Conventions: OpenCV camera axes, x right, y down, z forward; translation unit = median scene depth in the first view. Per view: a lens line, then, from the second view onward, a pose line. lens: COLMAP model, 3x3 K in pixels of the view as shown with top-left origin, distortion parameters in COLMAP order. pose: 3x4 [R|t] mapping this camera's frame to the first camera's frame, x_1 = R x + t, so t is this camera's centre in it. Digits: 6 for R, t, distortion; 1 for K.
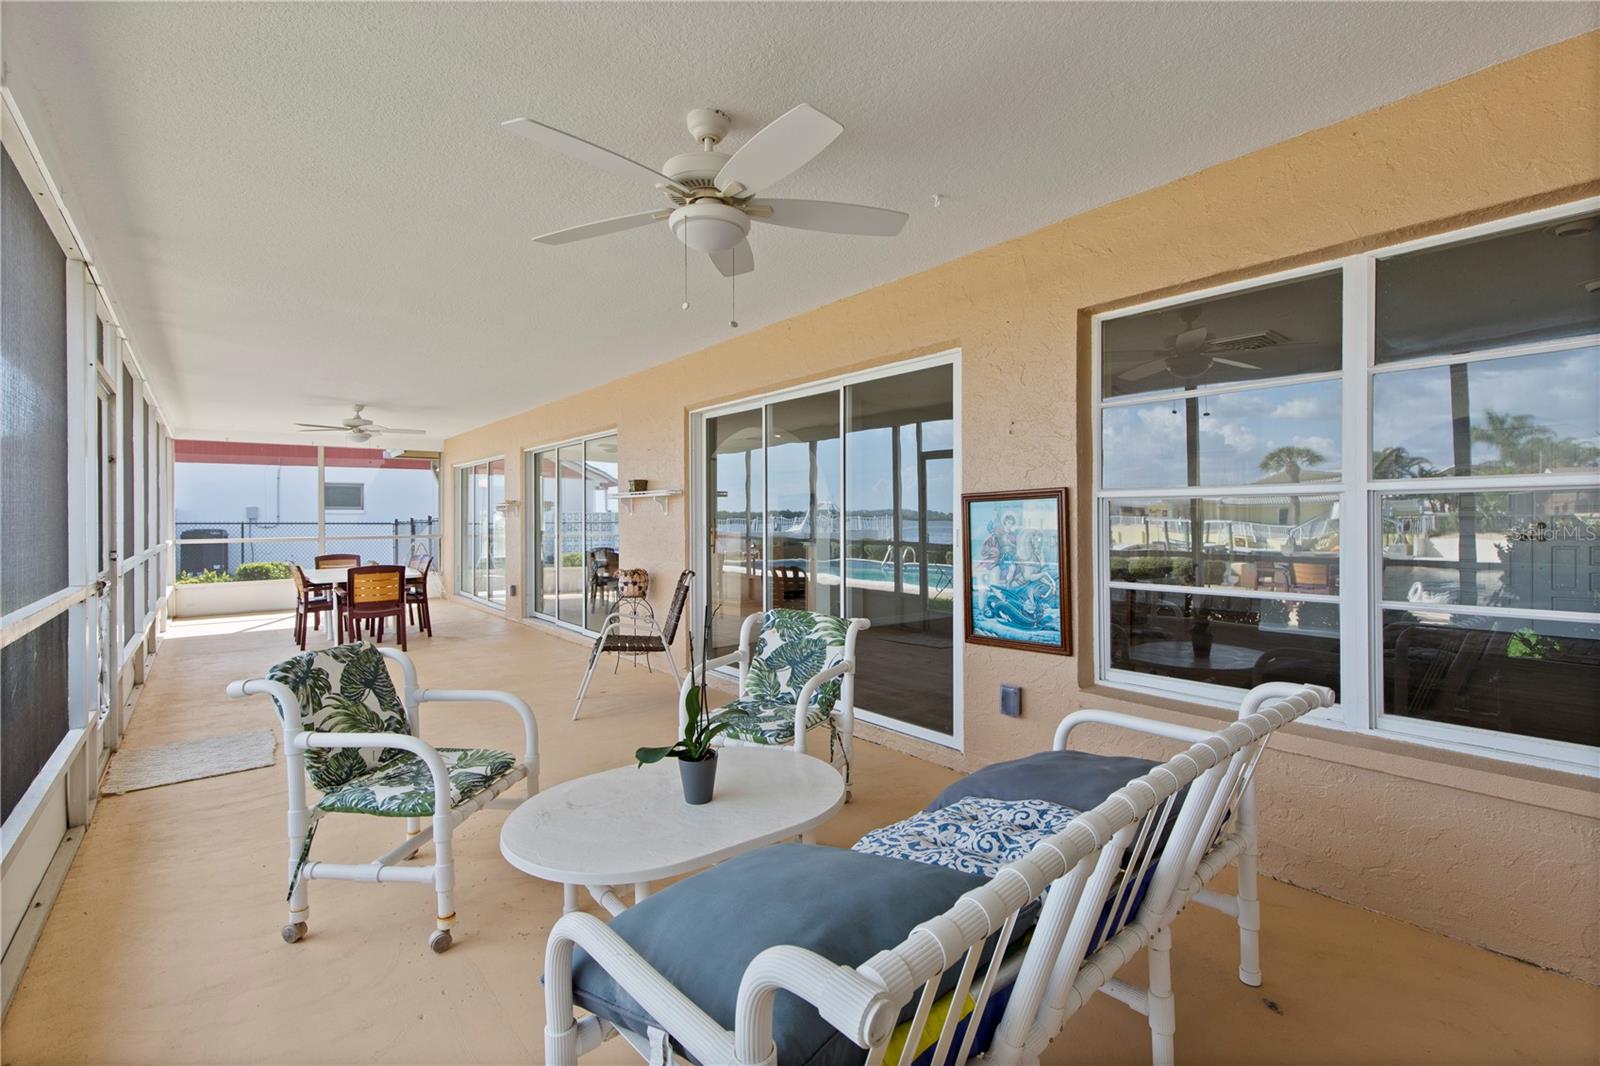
lens RADIAL K [[719.6, 0, 815.0], [0, 719.6, 532.9], [0, 0, 1]] dist [0.010731, -0.001784]
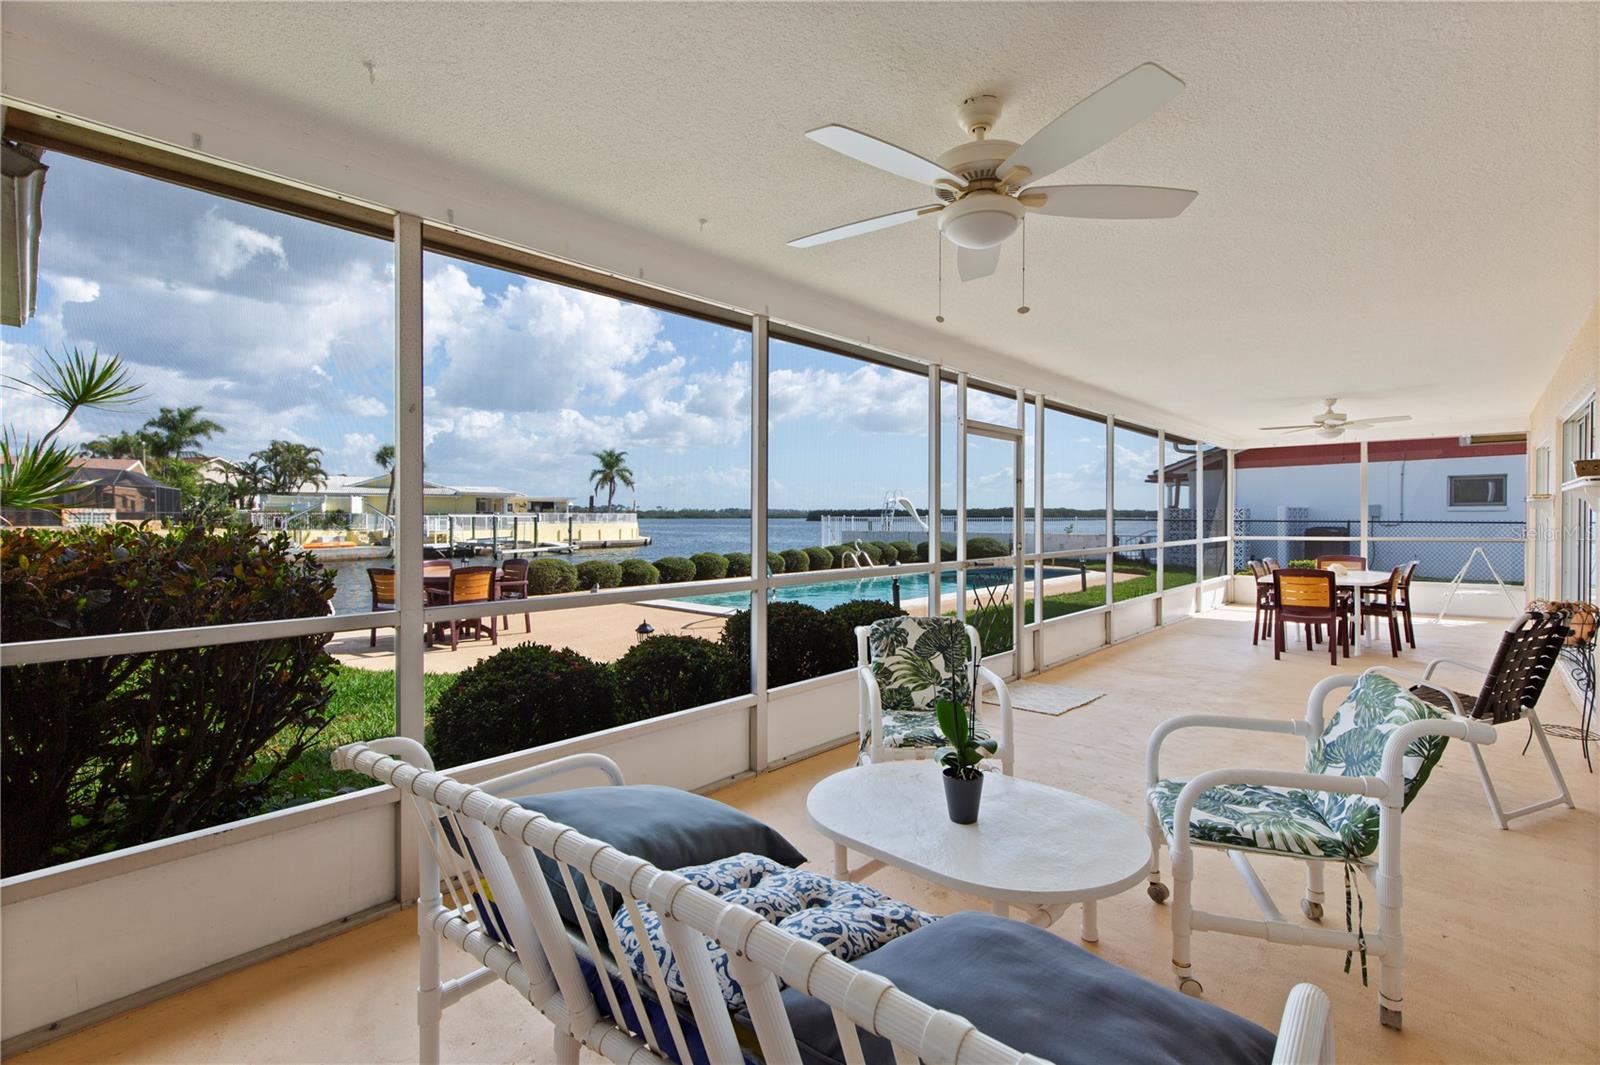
lens RADIAL K [[719.6, 0, 802.1], [0, 719.6, 532.8], [0, 0, 1]] dist [0.010731, -0.001784]
pose [[0.140312, 0.021305, -0.989878, 0.247635], [-0.016334, 0.999682, 0.019201, -0.010128], [0.989973, 0.013474, 0.140616, 0.208160]]
